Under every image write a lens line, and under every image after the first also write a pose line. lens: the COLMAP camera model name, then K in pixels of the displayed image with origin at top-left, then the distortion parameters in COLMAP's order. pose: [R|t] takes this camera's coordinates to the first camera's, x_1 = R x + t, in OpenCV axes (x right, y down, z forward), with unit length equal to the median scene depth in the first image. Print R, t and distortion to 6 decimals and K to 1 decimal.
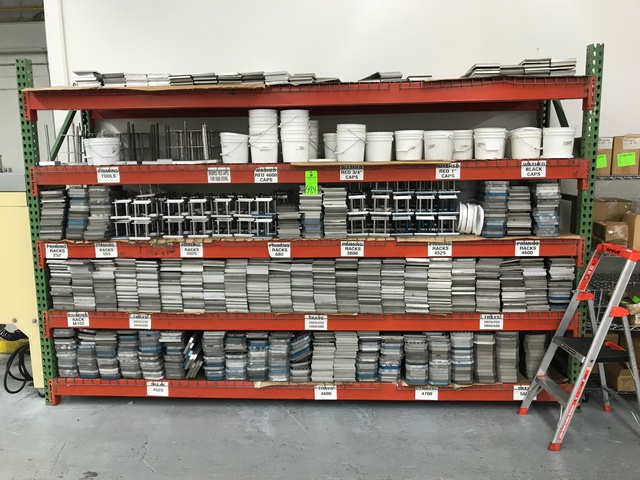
lens RADIAL K [[524.4, 0, 320.1], [0, 524.4, 240.0], [0, 0, 1]] dist [0.022910, -0.028636]
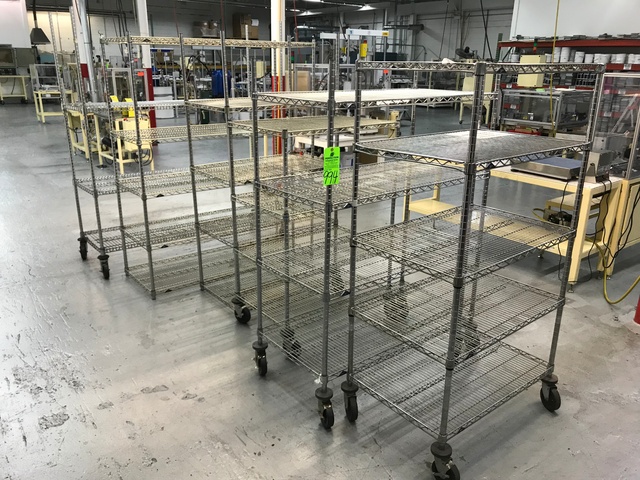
lens RADIAL K [[524.4, 0, 320.6], [0, 524.4, 239.4], [0, 0, 1]] dist [0.022910, -0.028636]
pose [[0.635254, 0.271984, -0.722826, 1.817897], [-0.118166, 0.959145, 0.257056, 0.276715], [0.763210, -0.077882, 0.641440, -2.633570]]
